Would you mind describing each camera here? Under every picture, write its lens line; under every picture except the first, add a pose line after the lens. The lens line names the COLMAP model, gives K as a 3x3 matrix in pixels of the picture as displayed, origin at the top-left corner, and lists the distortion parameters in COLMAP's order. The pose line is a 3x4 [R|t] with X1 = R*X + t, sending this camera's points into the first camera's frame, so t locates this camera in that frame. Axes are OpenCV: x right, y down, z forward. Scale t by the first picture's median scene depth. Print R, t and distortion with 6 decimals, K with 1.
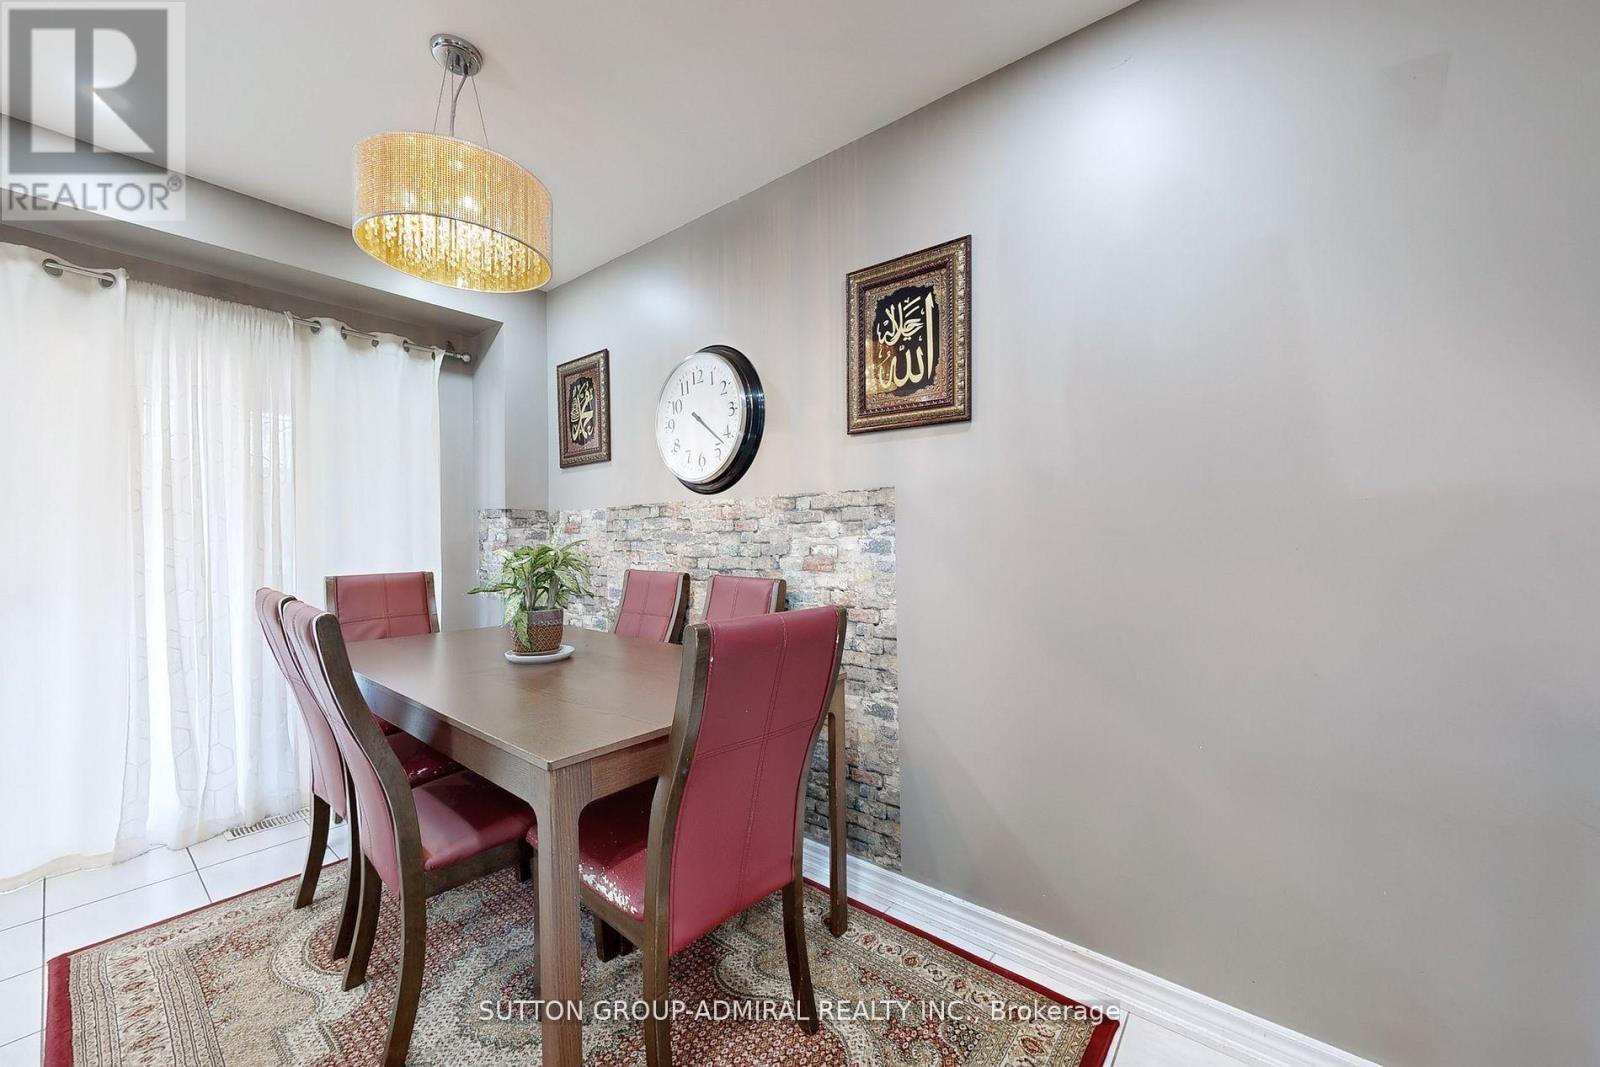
lens RADIAL K [[607.1, 0, 796.9], [0, 607.1, 538.2], [0, 0, 1]] dist [0.000099, 0.000052]
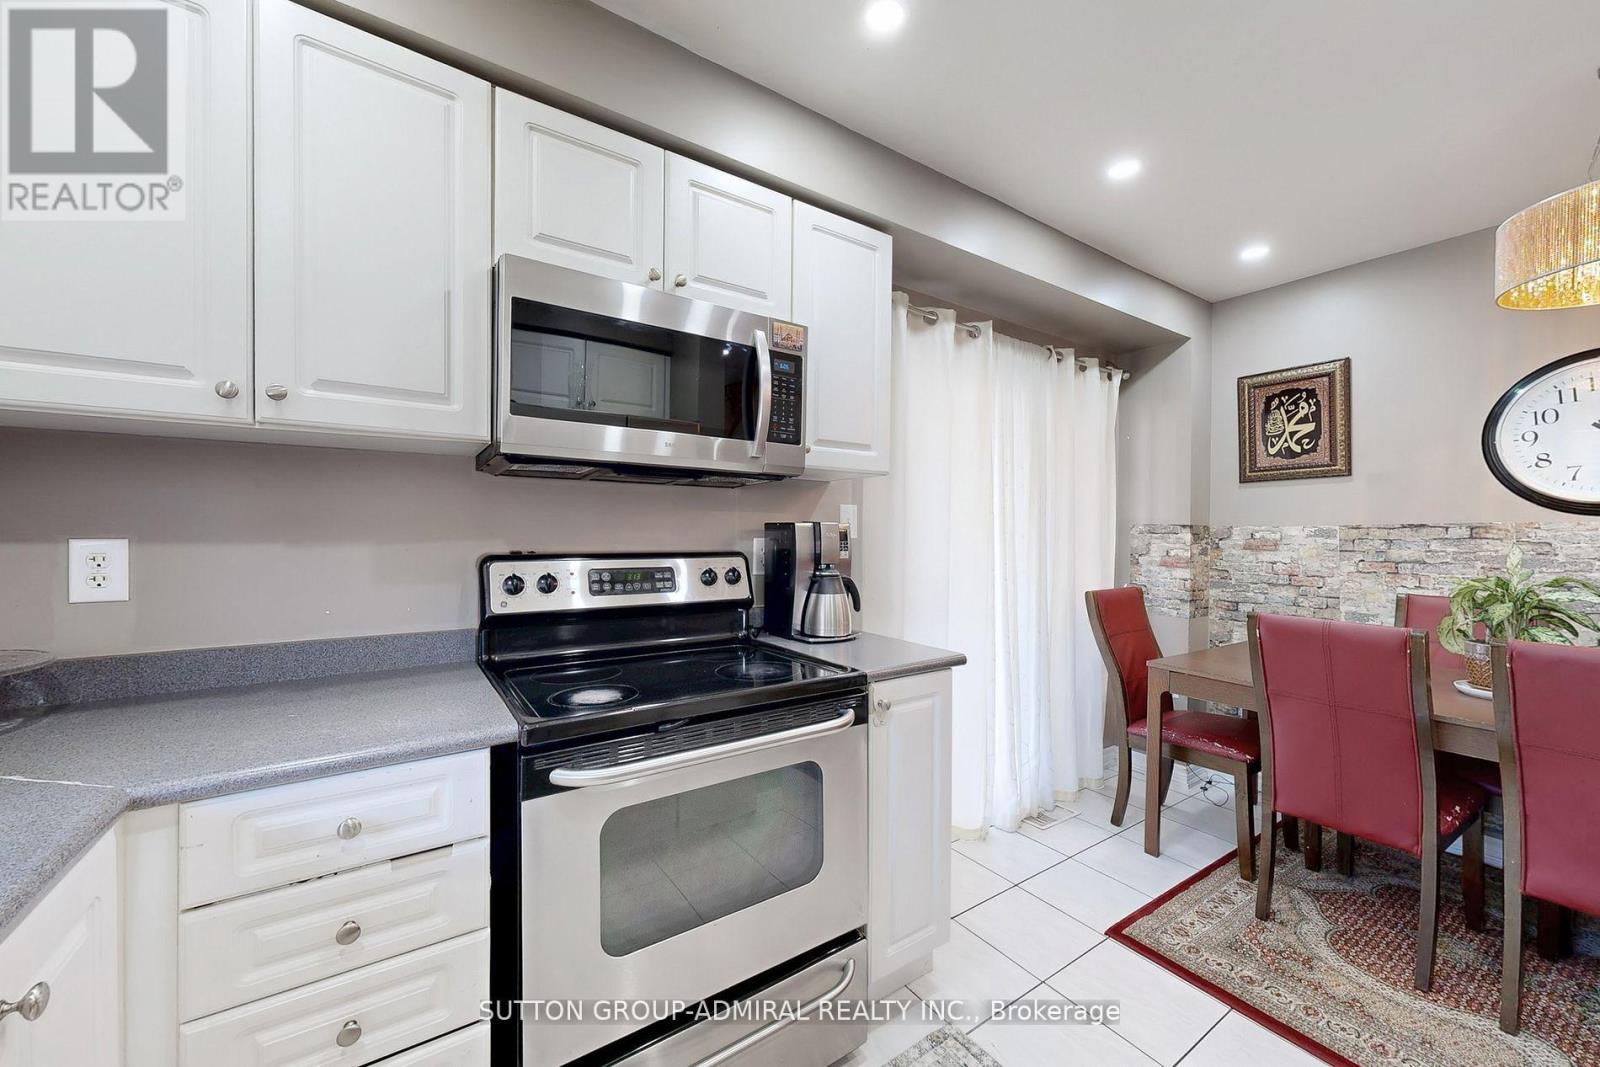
lens RADIAL K [[609.8, 0, 801.2], [0, 609.8, 537.6], [0, 0, 1]] dist [0.000608, 0.000129]
pose [[0.954787, 0.010083, -0.297118, -0.817108], [-0.007631, 0.999927, 0.009413, -0.033504], [0.297191, -0.006720, 0.954794, -0.150746]]
